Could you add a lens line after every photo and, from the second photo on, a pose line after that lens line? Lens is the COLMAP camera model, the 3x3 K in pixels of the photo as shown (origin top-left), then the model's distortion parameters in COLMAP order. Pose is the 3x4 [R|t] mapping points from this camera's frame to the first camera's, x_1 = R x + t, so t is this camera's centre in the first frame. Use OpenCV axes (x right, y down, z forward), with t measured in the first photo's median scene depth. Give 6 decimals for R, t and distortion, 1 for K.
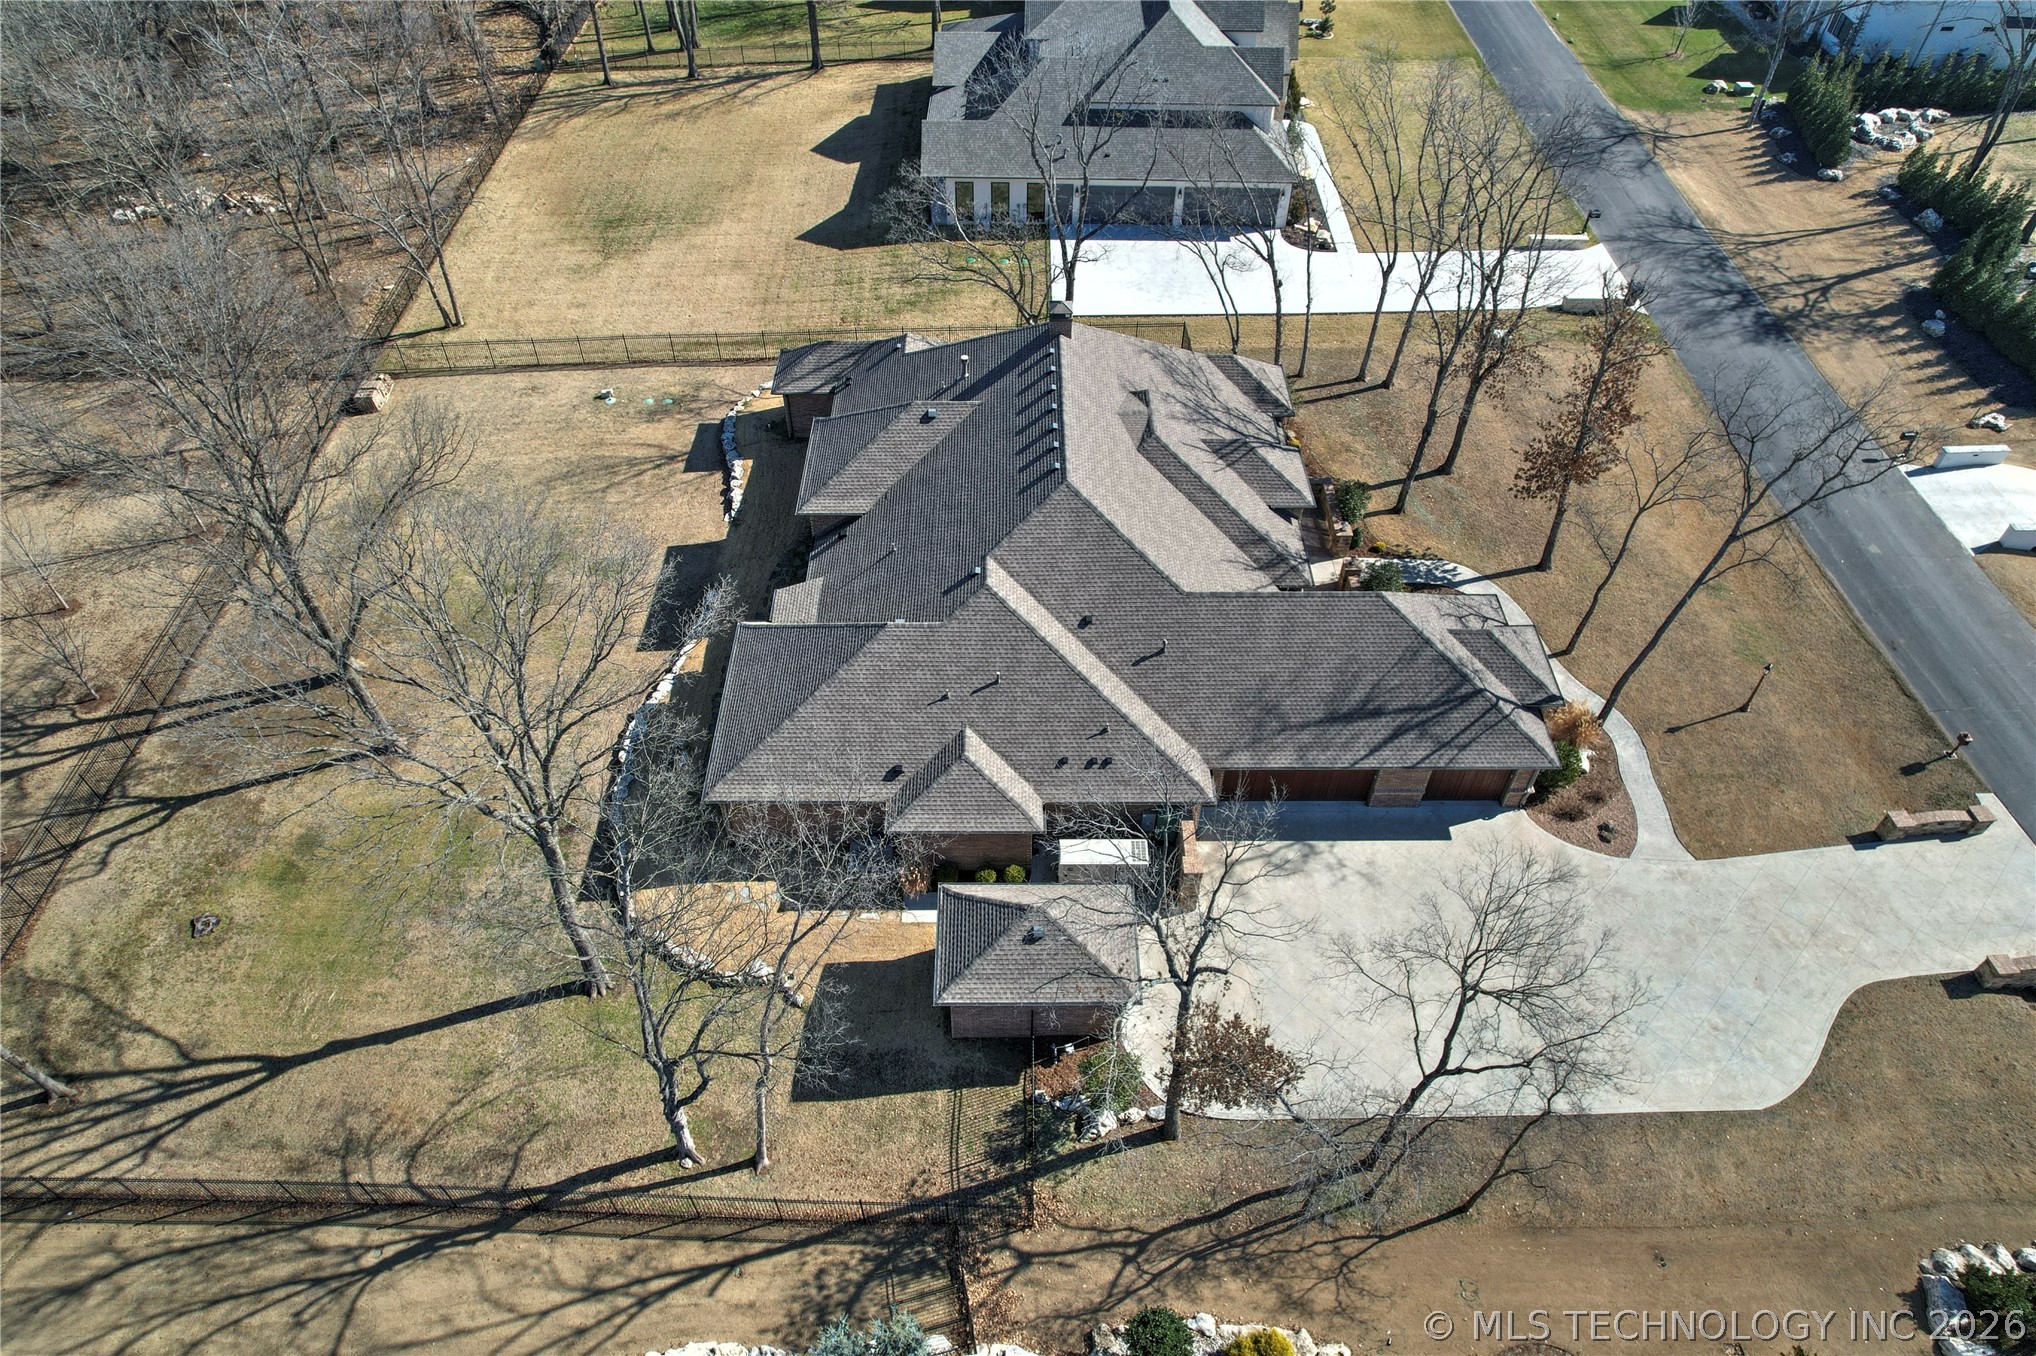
lens RADIAL K [[1303.9, 0, 1020.9], [0, 1303.9, 690.7], [0, 0, 1]] dist [-0.085053, 0.077668]
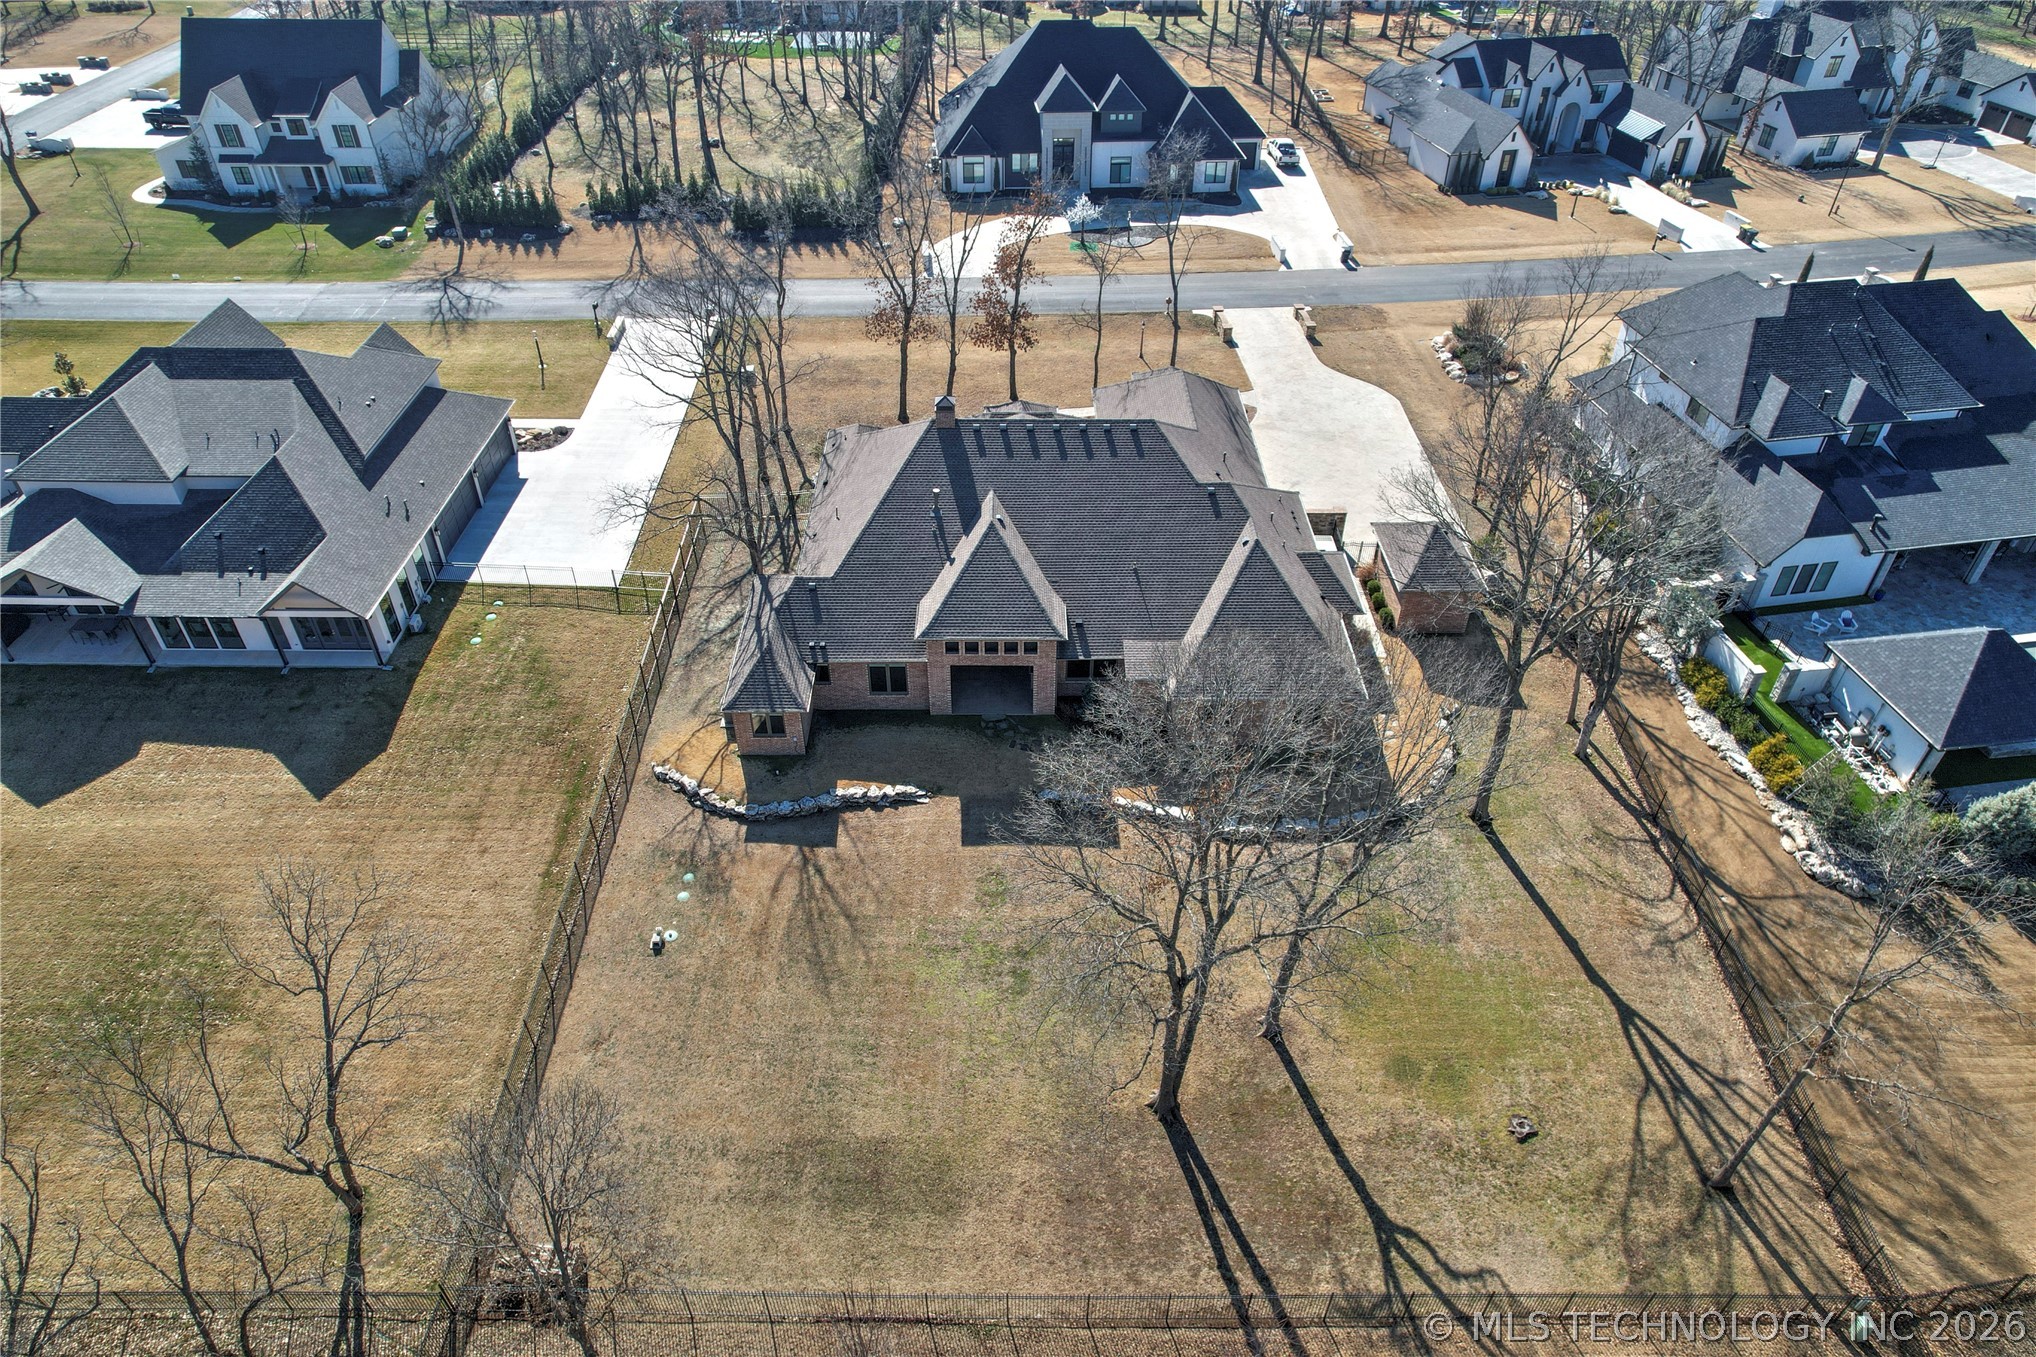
lens RADIAL K [[1303.9, 0, 1020.9], [0, 1303.9, 691.2], [0, 0, 1]] dist [-0.085053, 0.077668]
pose [[-0.005153, -0.639171, 0.769048, -1.228176], [0.726398, 0.526153, 0.442164, -0.736805], [-0.687255, 0.560913, 0.461581, 0.645414]]
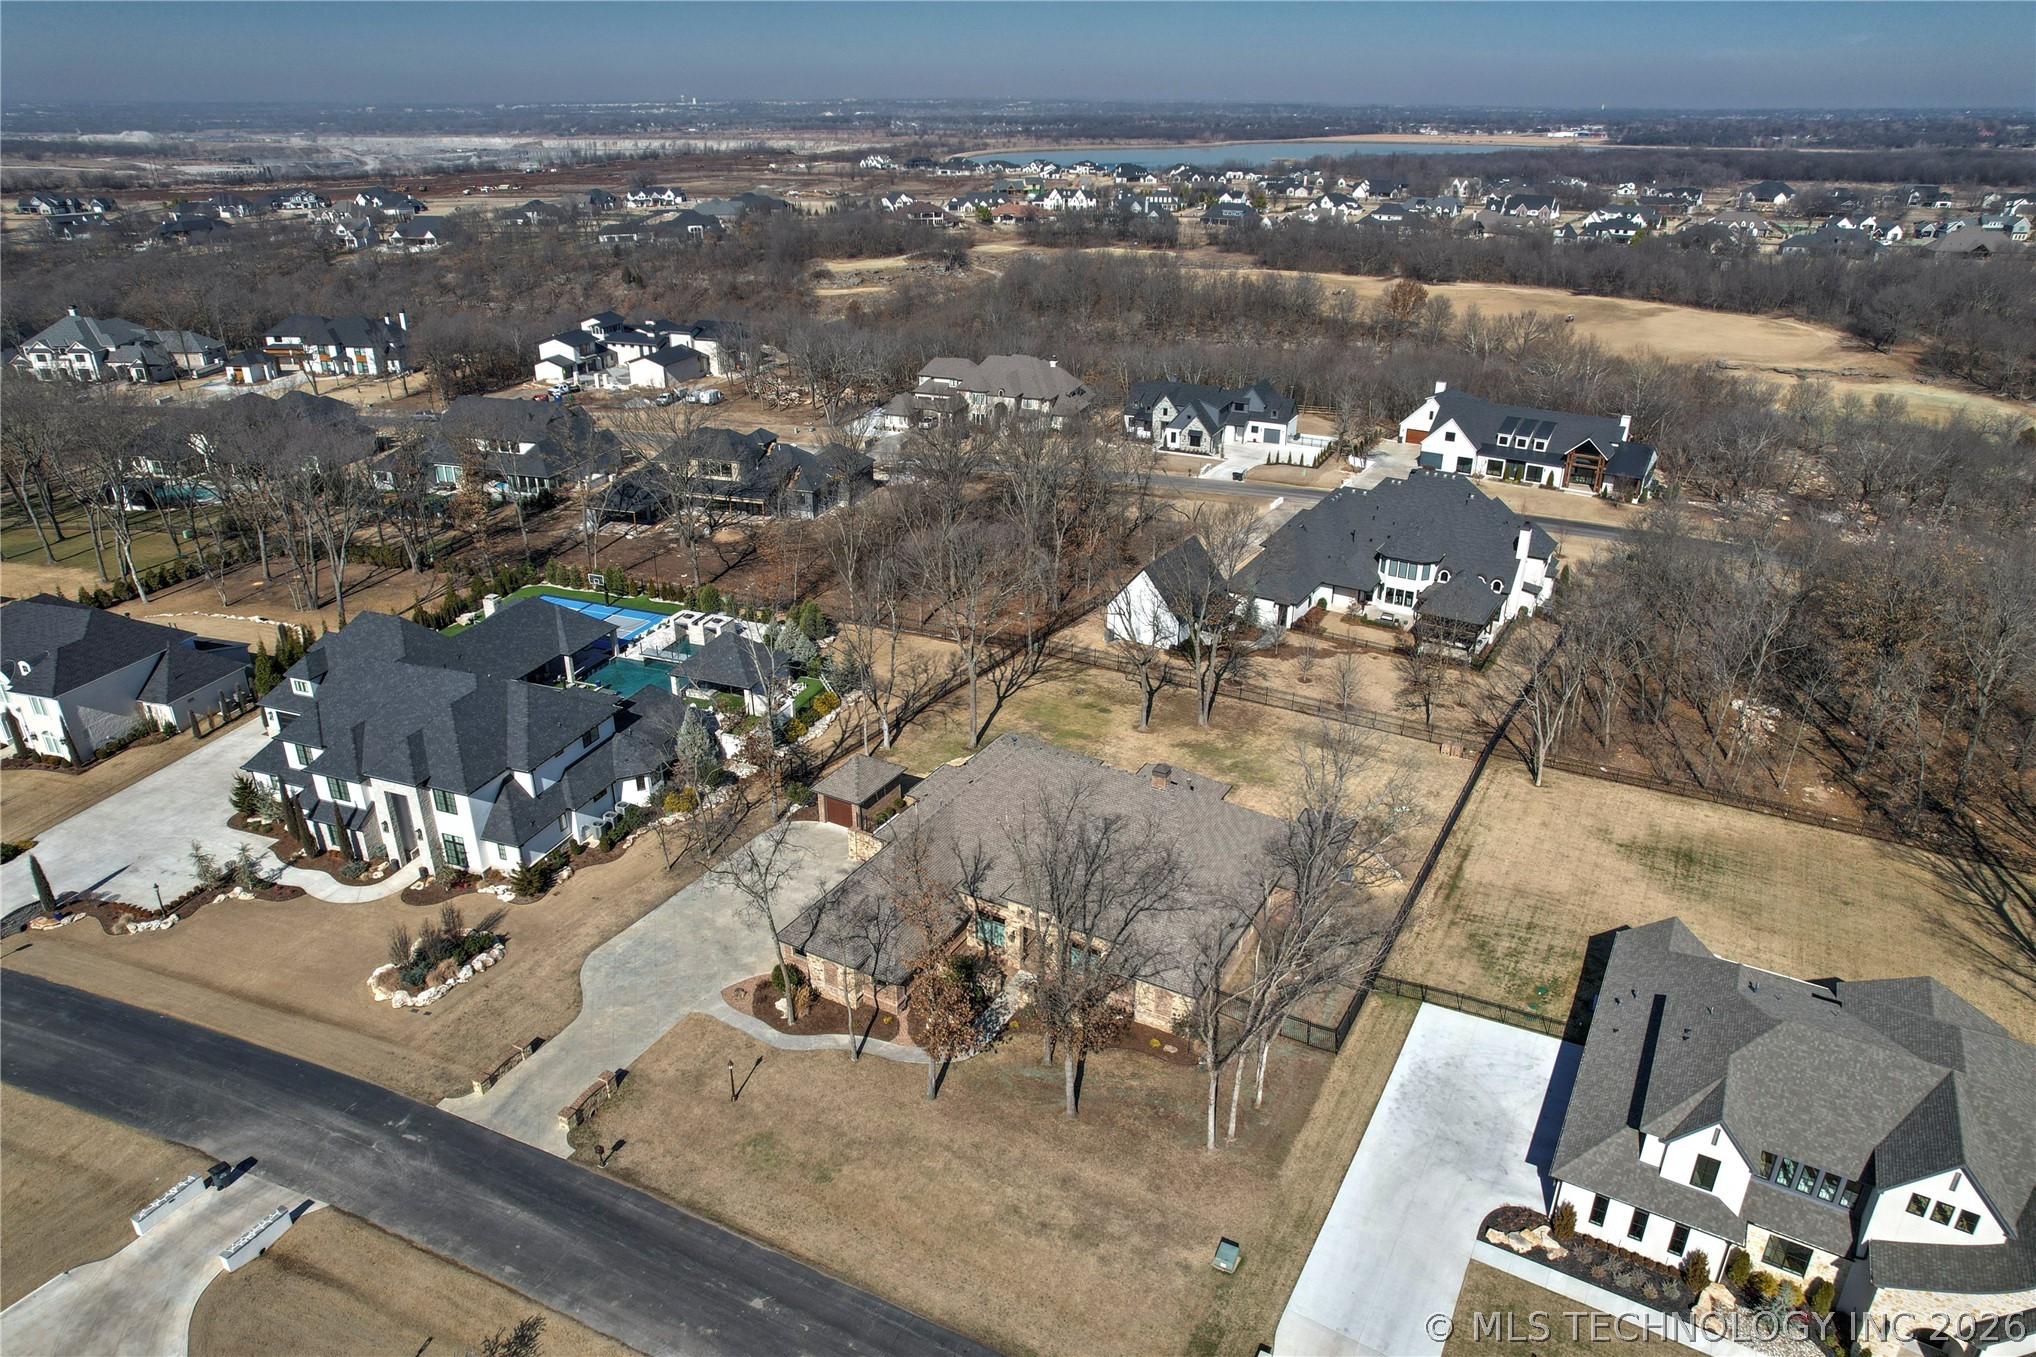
lens RADIAL K [[1315.4, 0, 1018.0], [0, 1315.4, 678.5], [0, 0, 1]] dist [-0.044568, 0.002881]
pose [[-0.499249, 0.352204, -0.791645, 1.555392], [-0.635563, 0.472126, 0.610866, -1.412113], [0.588906, 0.808114, -0.011861, 0.971762]]
